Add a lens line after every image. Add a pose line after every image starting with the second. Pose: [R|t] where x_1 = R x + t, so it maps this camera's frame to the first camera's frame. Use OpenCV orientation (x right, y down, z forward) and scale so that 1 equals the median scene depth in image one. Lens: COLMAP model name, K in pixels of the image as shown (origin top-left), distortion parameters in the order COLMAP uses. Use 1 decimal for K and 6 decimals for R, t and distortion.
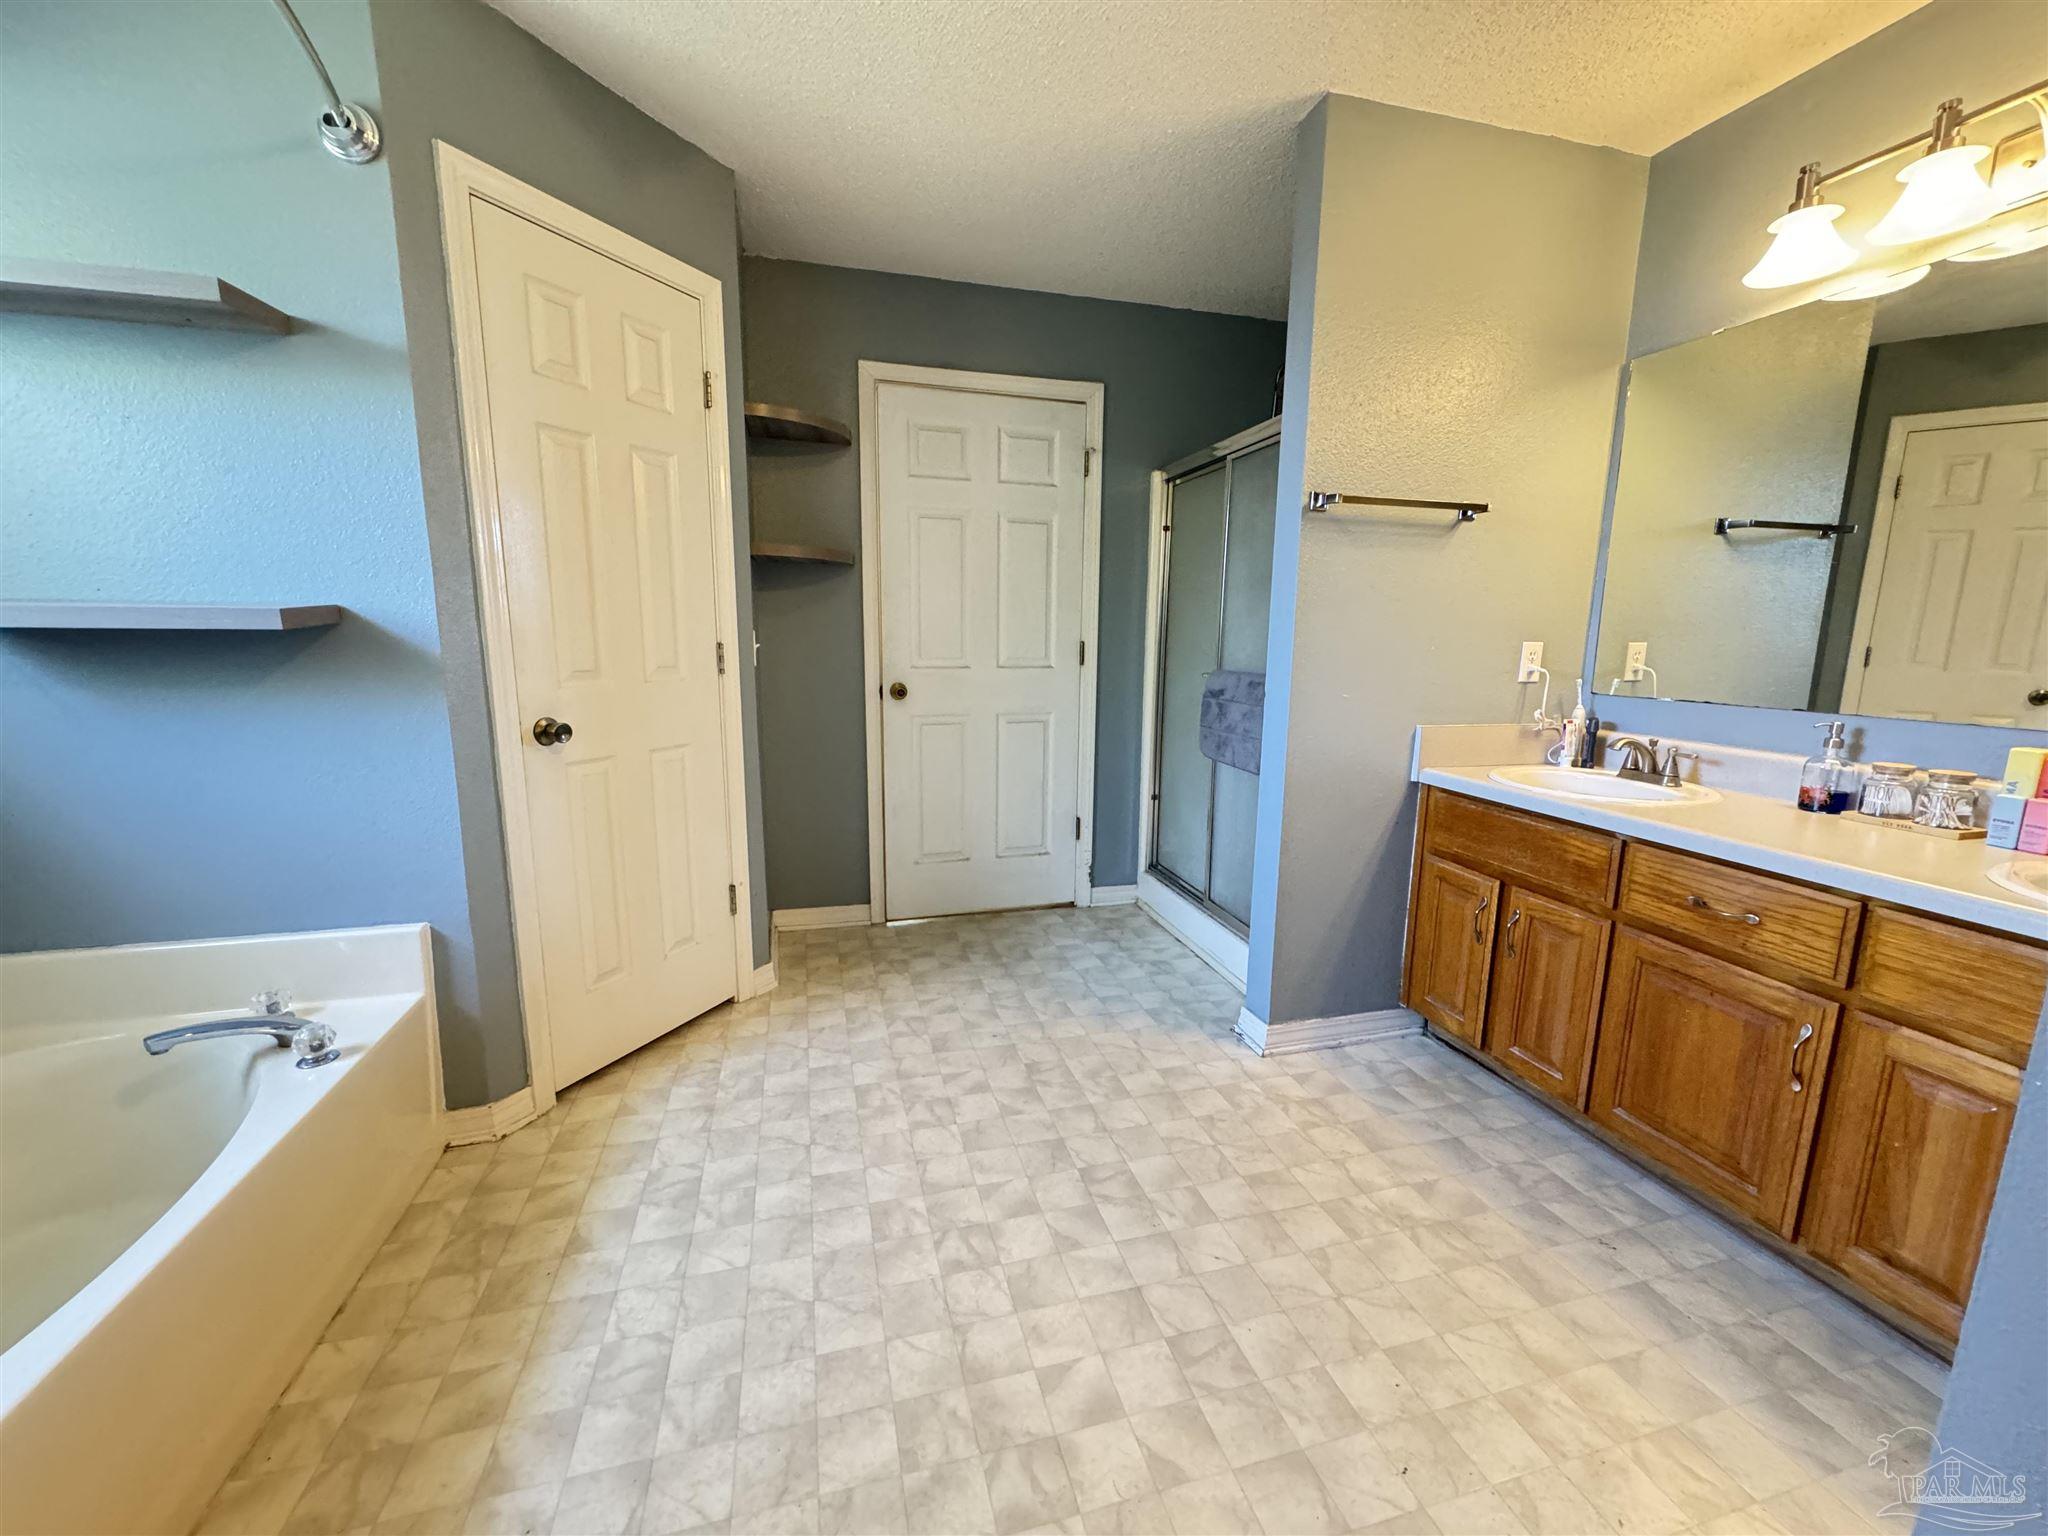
lens RADIAL K [[808.0, 0, 1024.0], [0, 808.0, 768.0], [0, 0, 1]] dist [-0.015402, 0.000079]
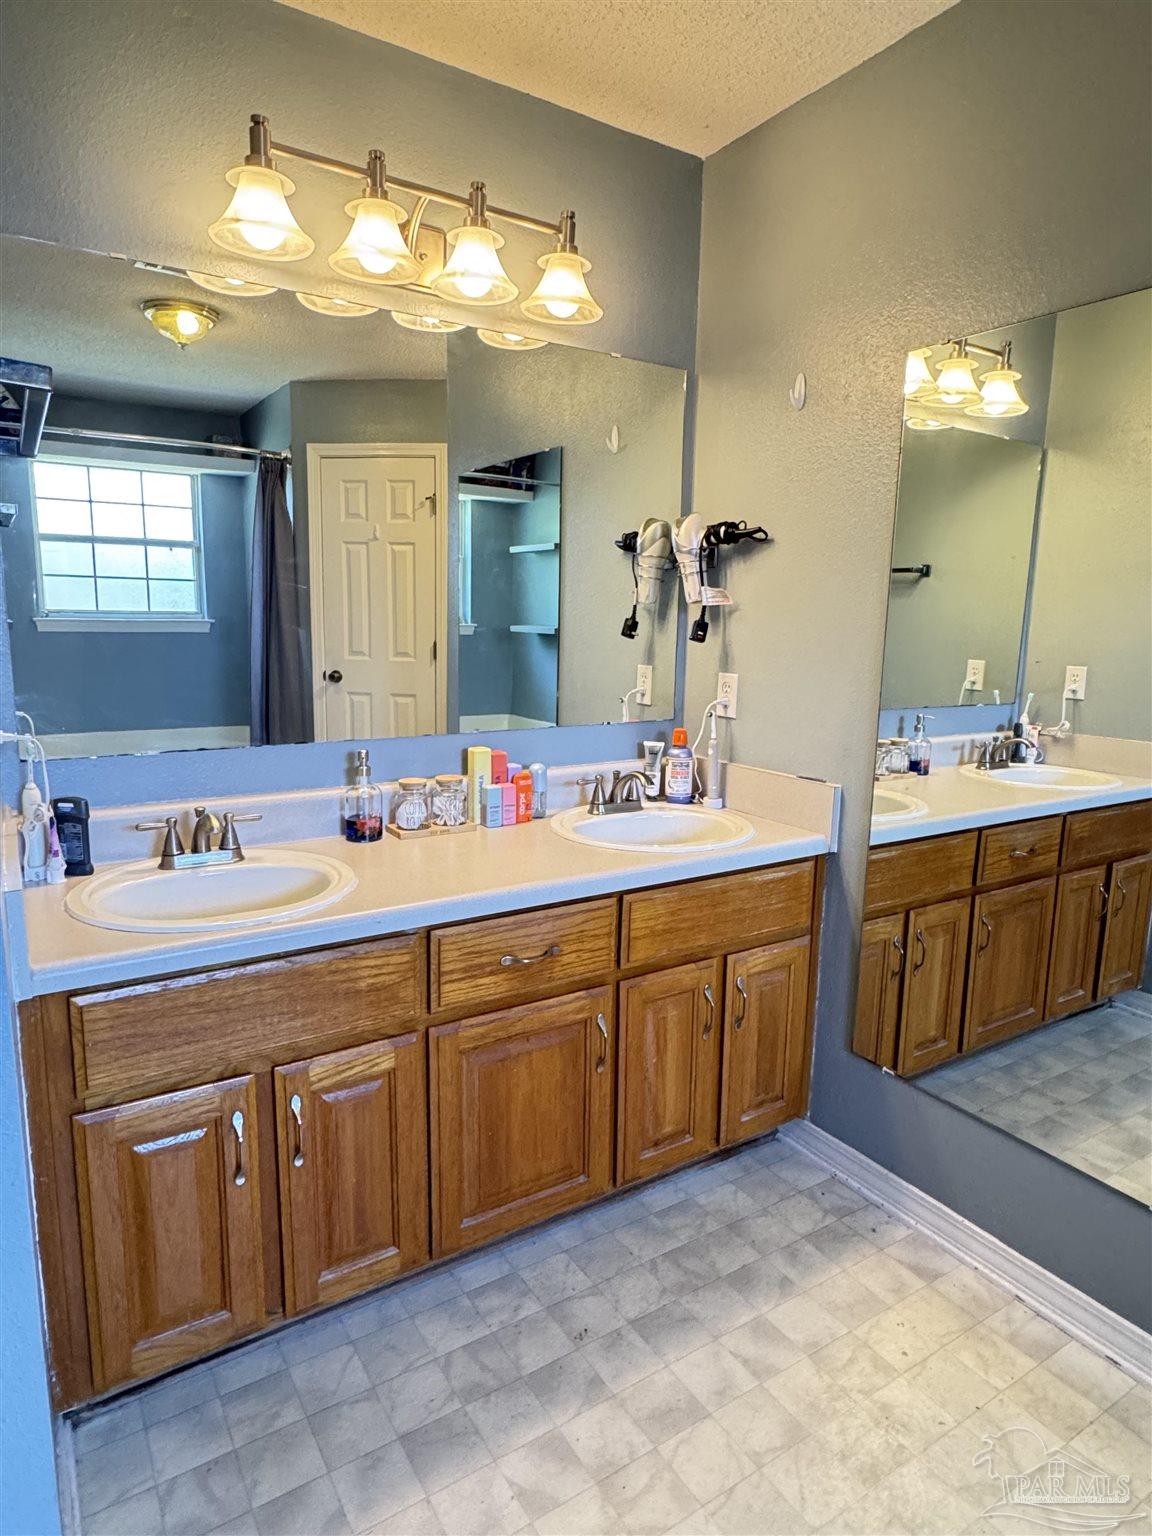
lens RADIAL K [[902.3, 0, 576.0], [0, 902.3, 768.0], [0, 0, 1]] dist [0.000419, -0.000102]
pose [[-0.291387, -0.171615, 0.941086, -0.129281], [0.145324, 0.964417, 0.220866, -0.244063], [-0.945502, 0.201119, -0.256079, 1.019212]]
